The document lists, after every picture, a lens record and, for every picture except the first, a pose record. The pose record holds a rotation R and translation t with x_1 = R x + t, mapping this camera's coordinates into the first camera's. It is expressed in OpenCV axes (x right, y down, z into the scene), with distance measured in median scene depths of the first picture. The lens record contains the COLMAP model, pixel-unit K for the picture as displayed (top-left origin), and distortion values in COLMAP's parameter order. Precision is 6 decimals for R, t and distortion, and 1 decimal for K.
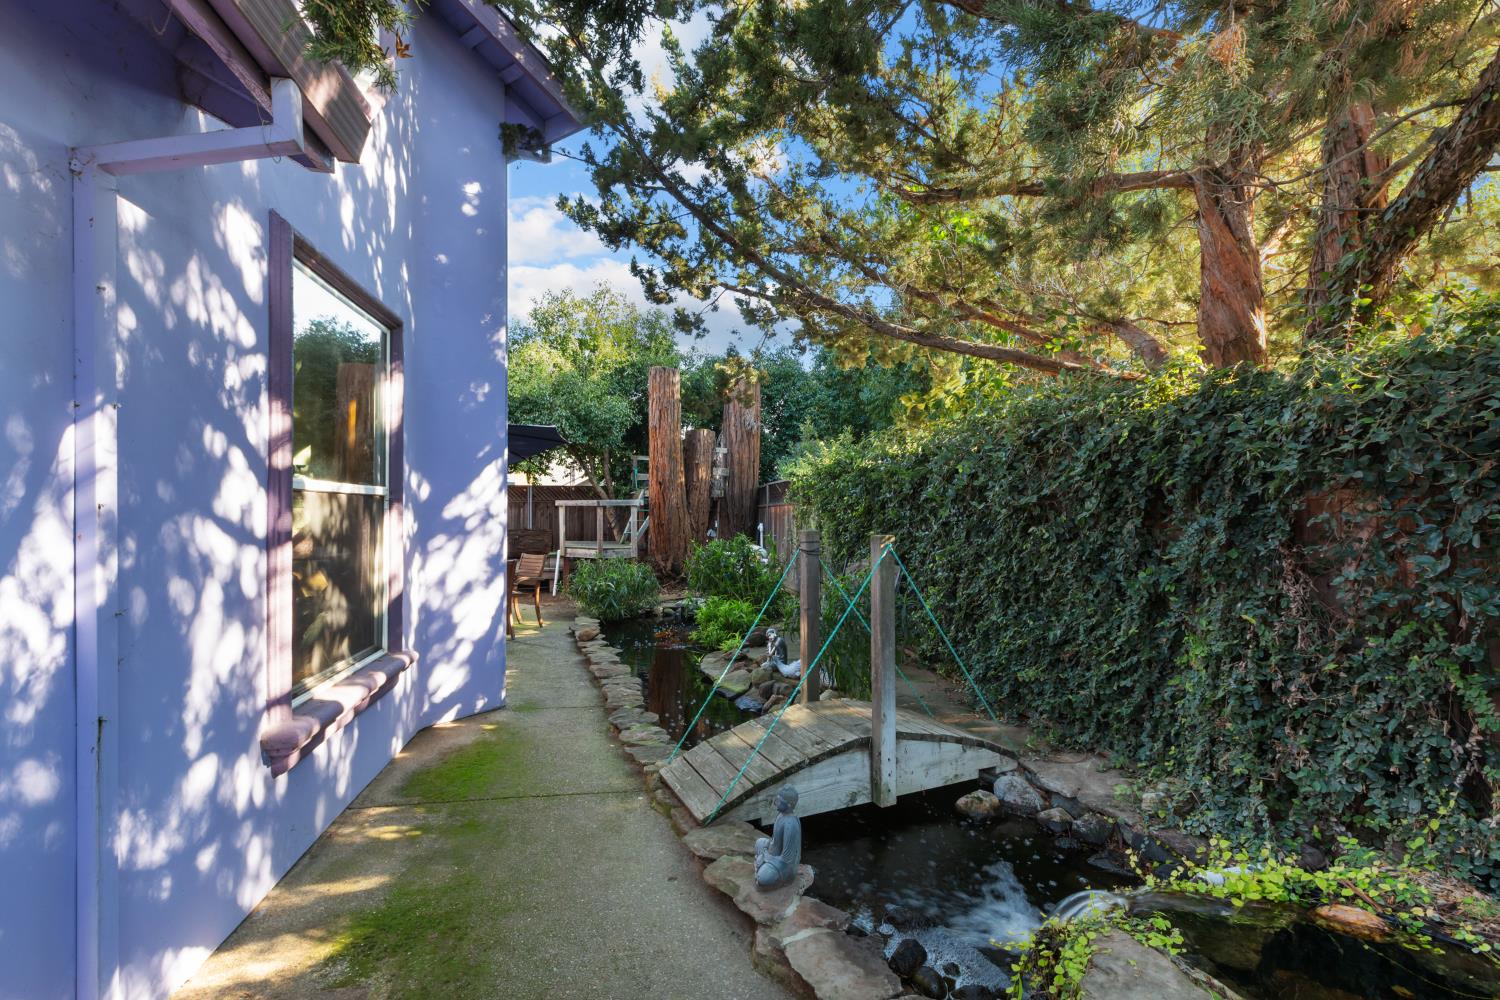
lens RADIAL K [[666.8, 0, 752.3], [0, 666.8, 503.6], [0, 0, 1]] dist [0.002160, -0.000053]
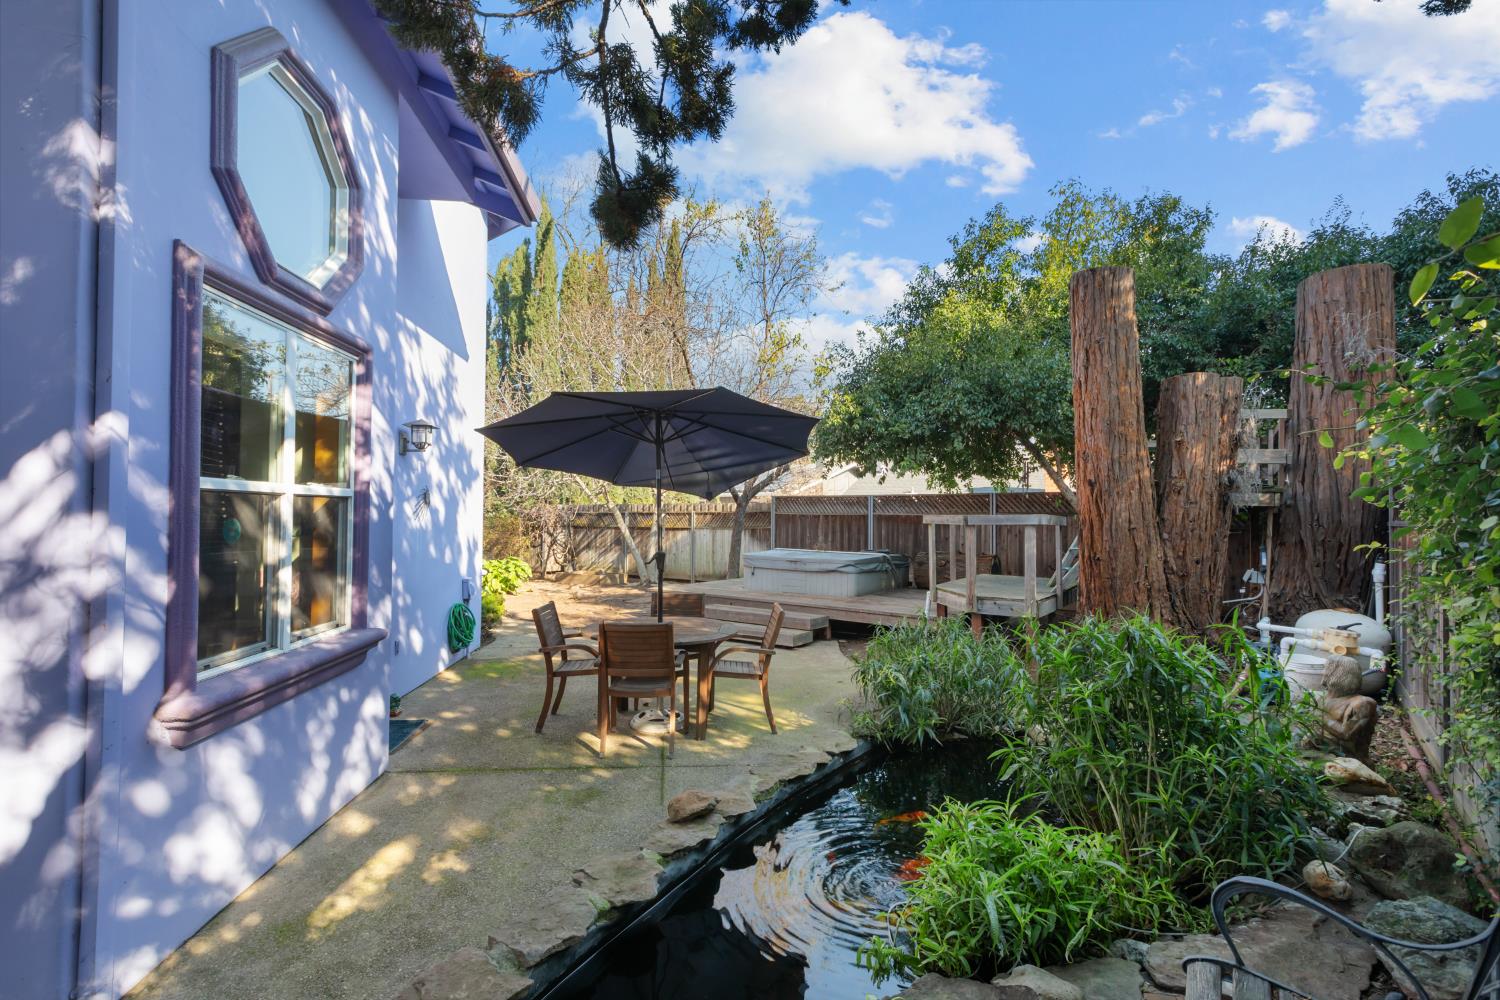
lens RADIAL K [[654.4, 0, 750.0], [0, 654.4, 500.0], [0, 0, 1]] dist [0.001424, 0.000119]
pose [[0.651451, -0.019544, -0.758439, 0.081728], [0.004213, 0.999746, -0.022144, -0.006142], [0.758679, 0.011230, 0.651368, 0.436384]]
